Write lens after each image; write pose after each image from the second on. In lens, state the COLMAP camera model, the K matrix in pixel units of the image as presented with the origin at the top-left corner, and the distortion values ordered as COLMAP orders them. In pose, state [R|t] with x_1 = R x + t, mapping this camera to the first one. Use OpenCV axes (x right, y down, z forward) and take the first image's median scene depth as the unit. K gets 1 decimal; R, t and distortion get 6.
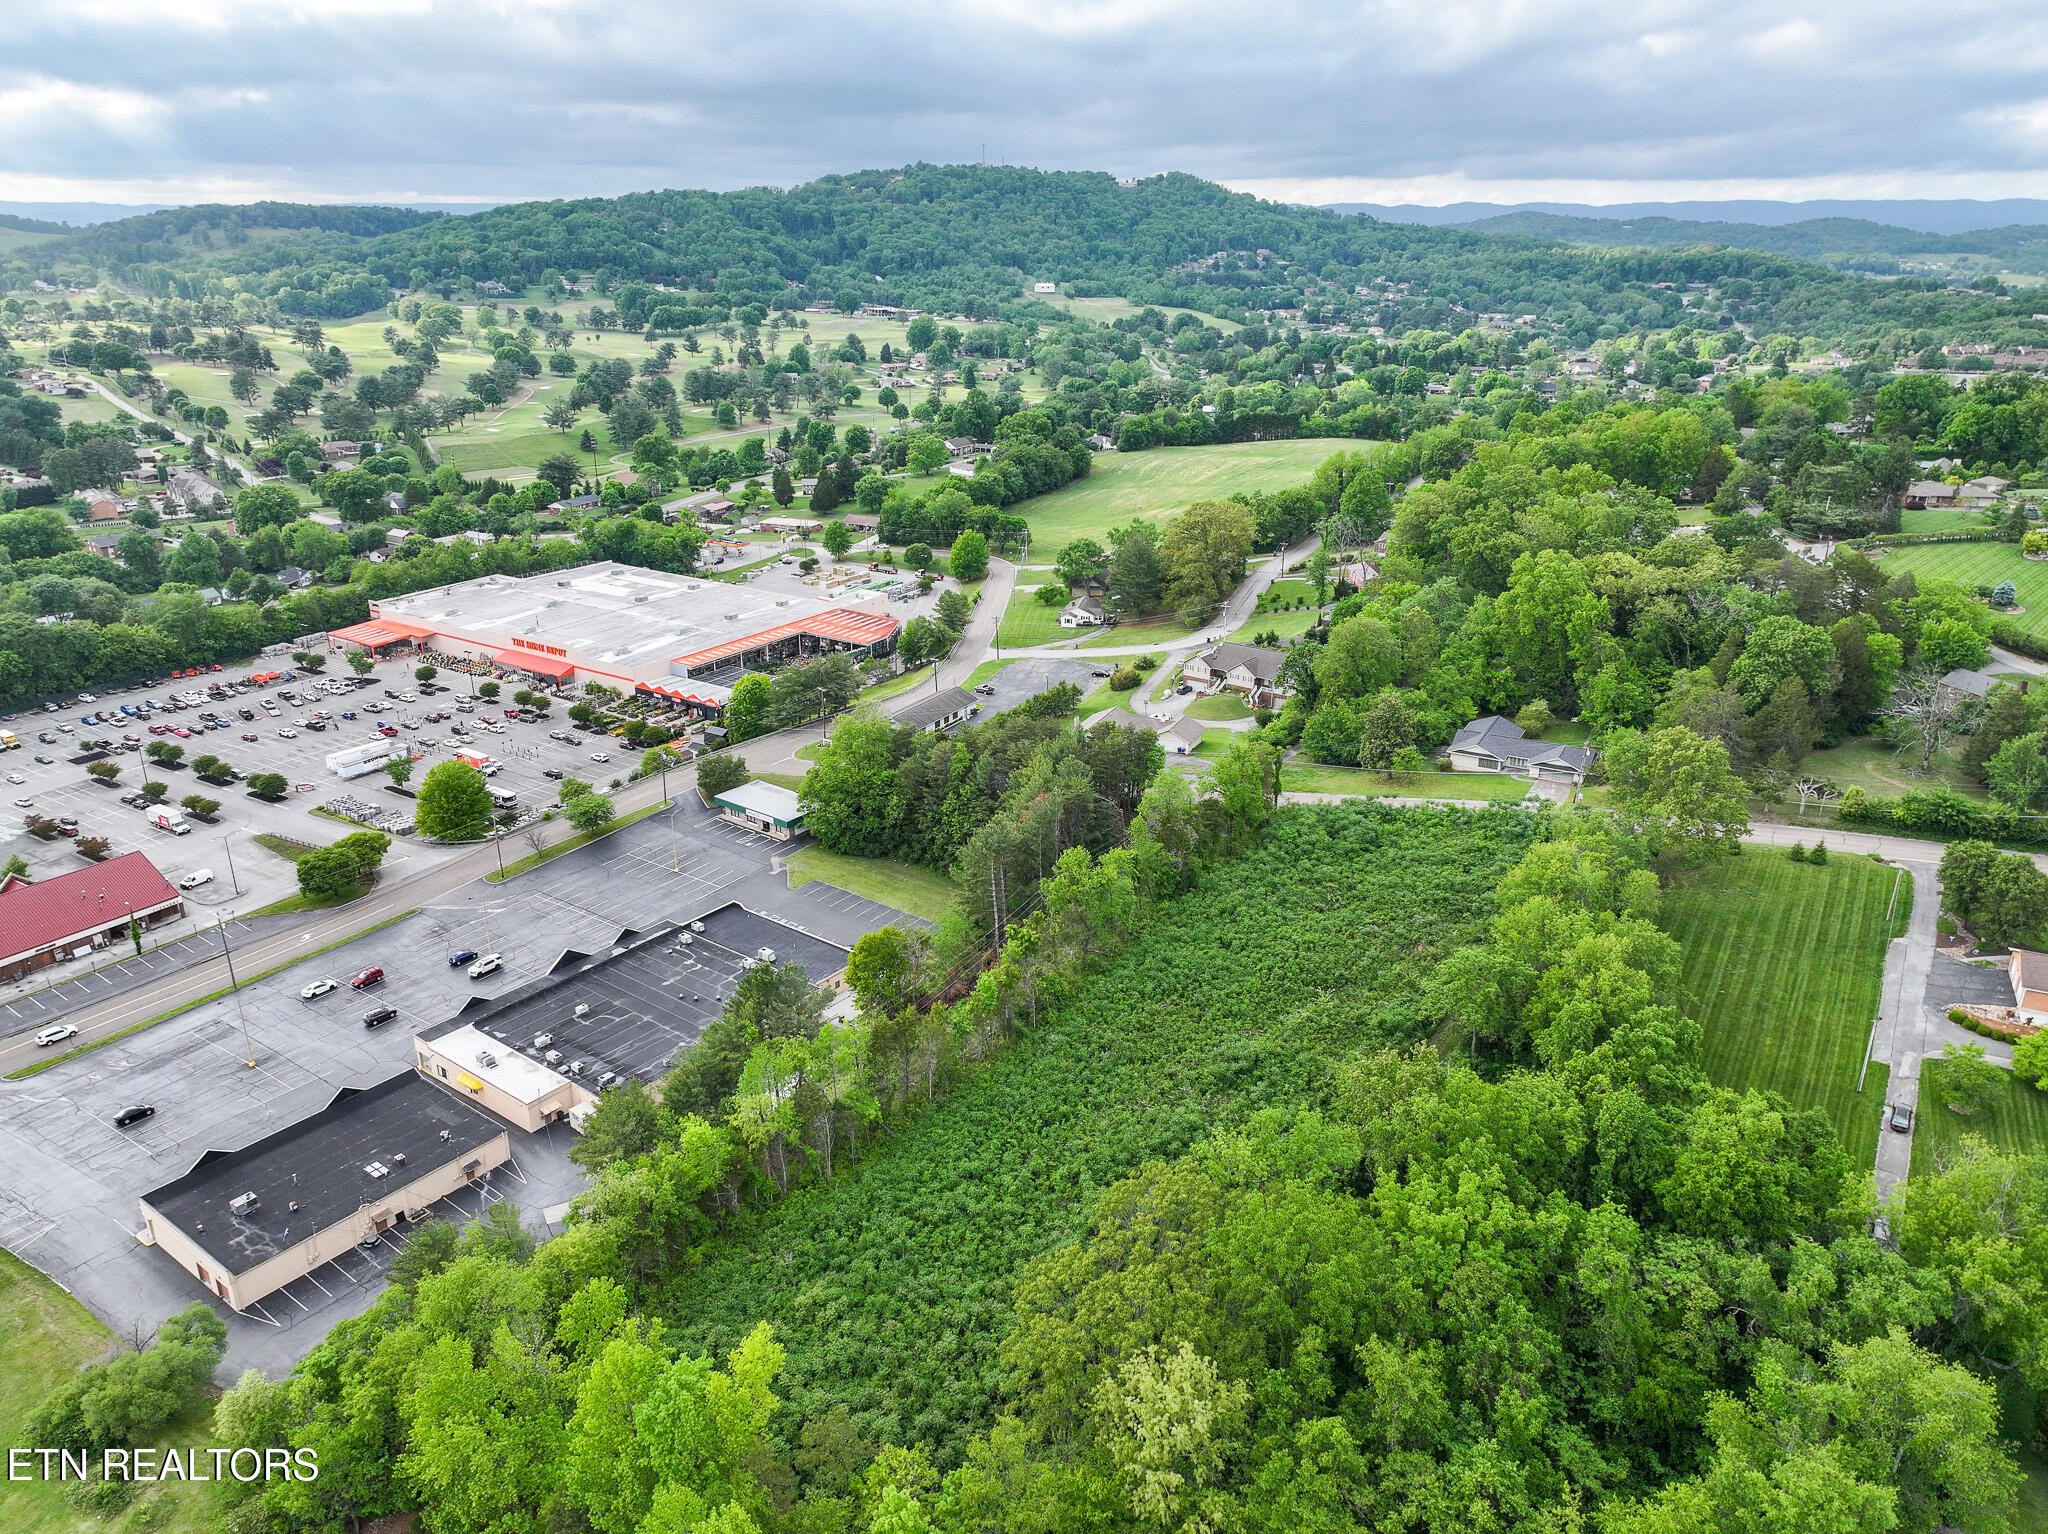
lens RADIAL K [[1452.5, 0, 1029.4], [0, 1452.5, 760.0], [0, 0, 1]] dist [0.012520, 0.009623]
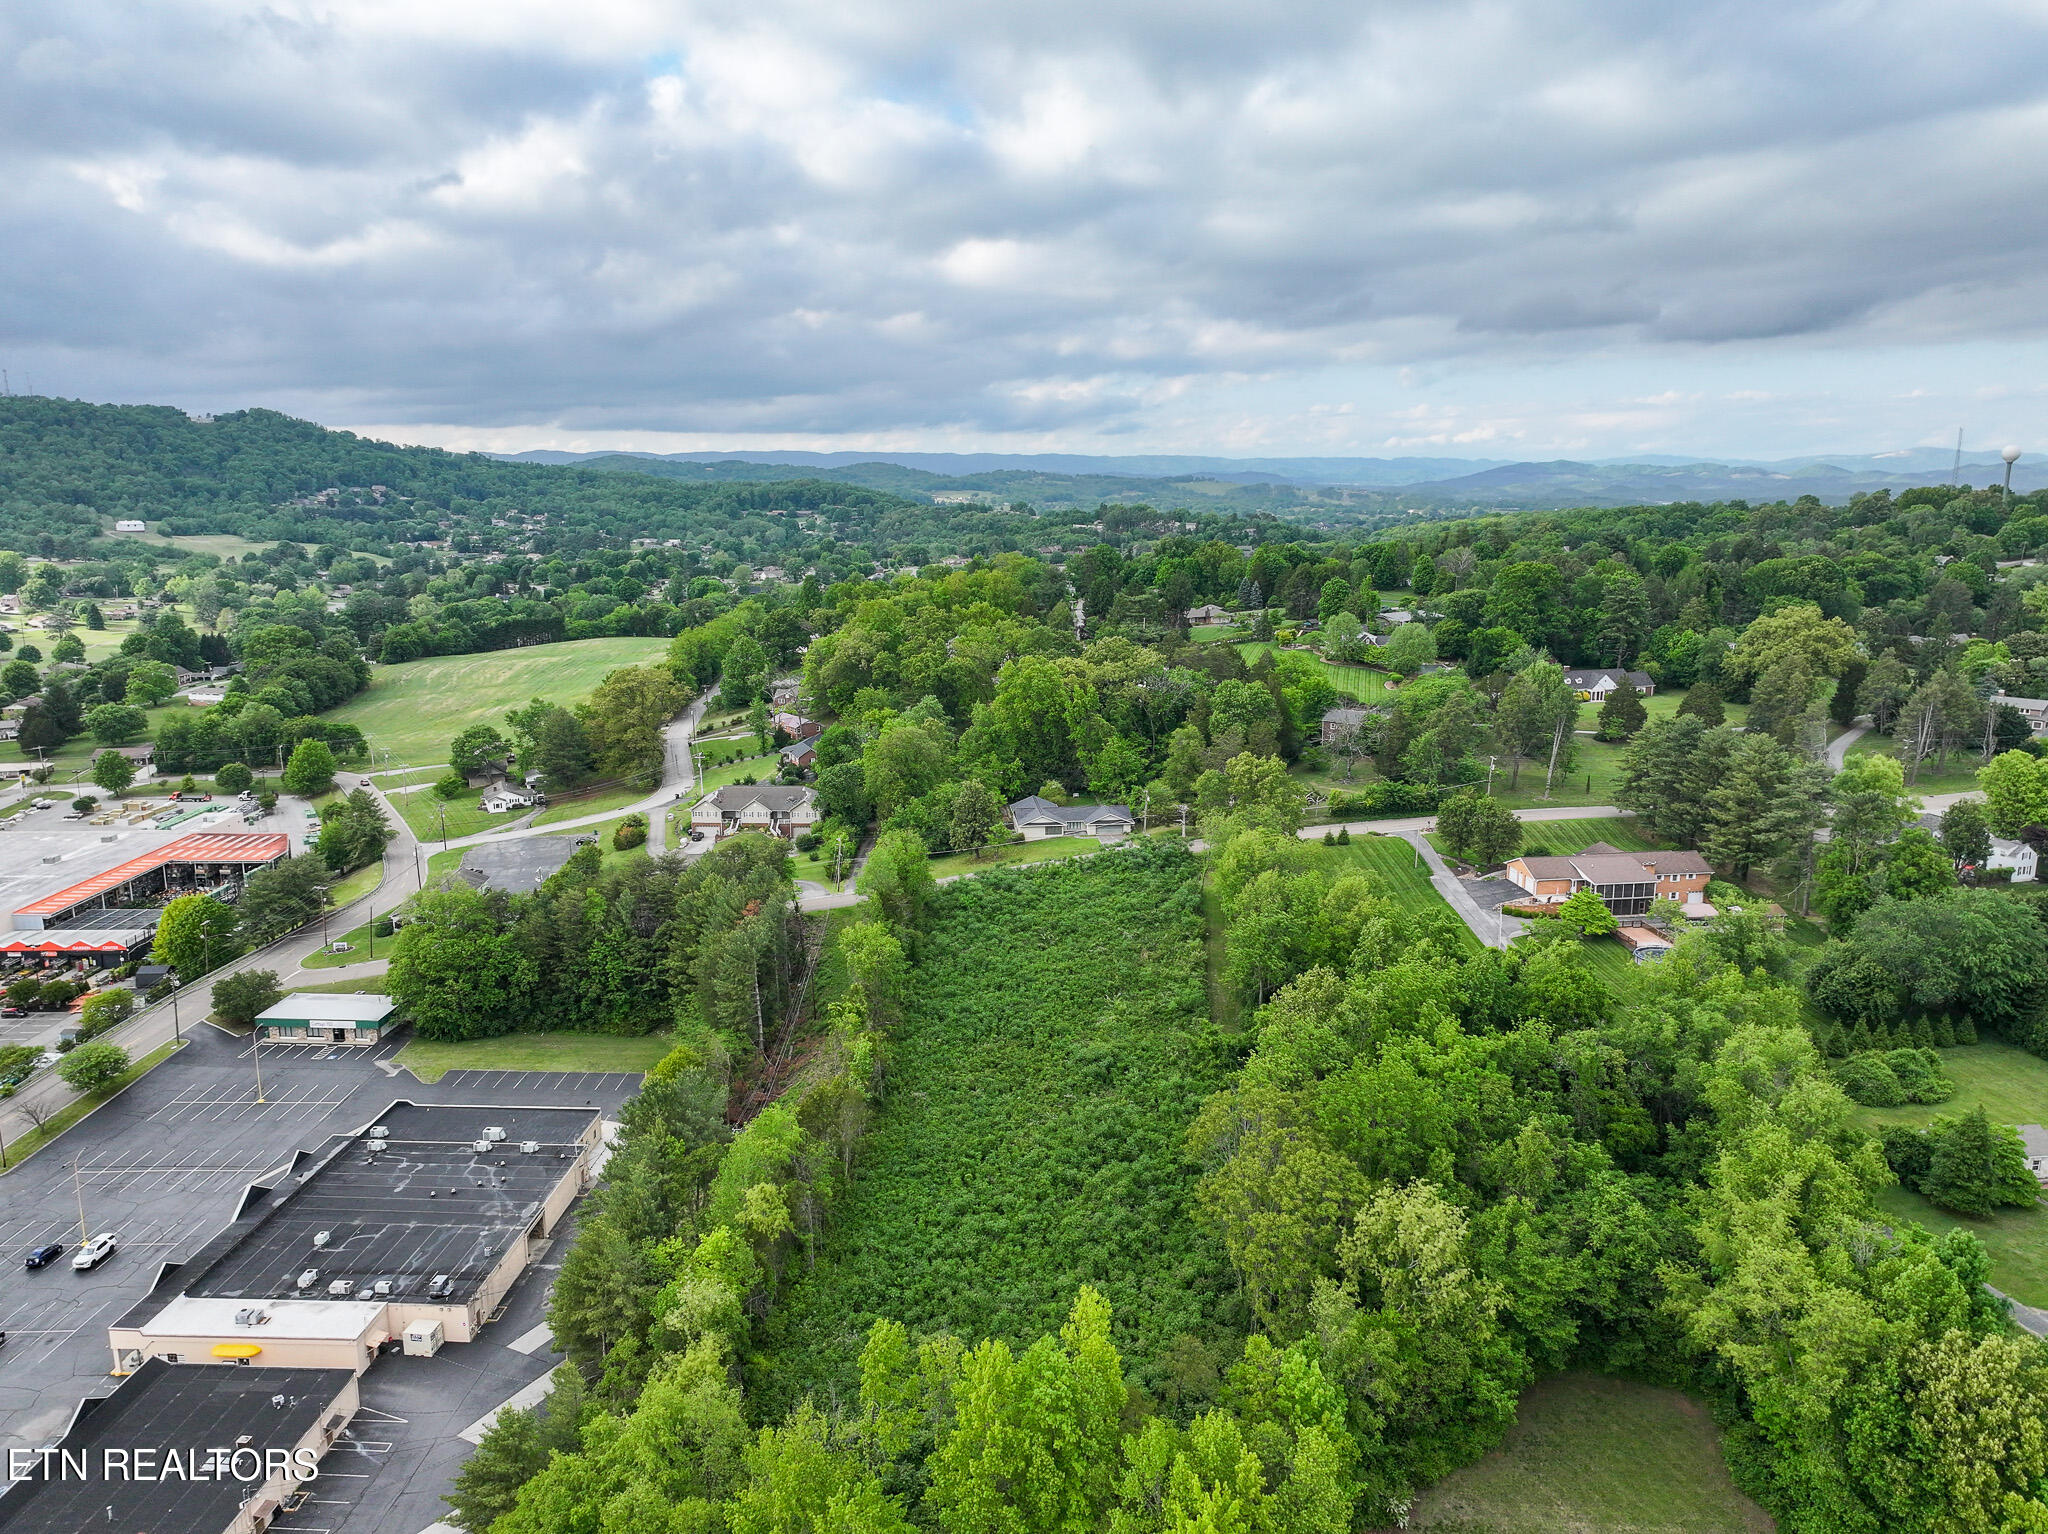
lens RADIAL K [[1452.5, 0, 1029.4], [0, 1452.5, 760.0], [0, 0, 1]] dist [0.012520, 0.009623]
pose [[0.825994, -0.113683, 0.552096, -0.231550], [0.199049, 0.975177, -0.096998, 0.039584], [-0.527365, 0.190014, 0.828119, 0.037996]]
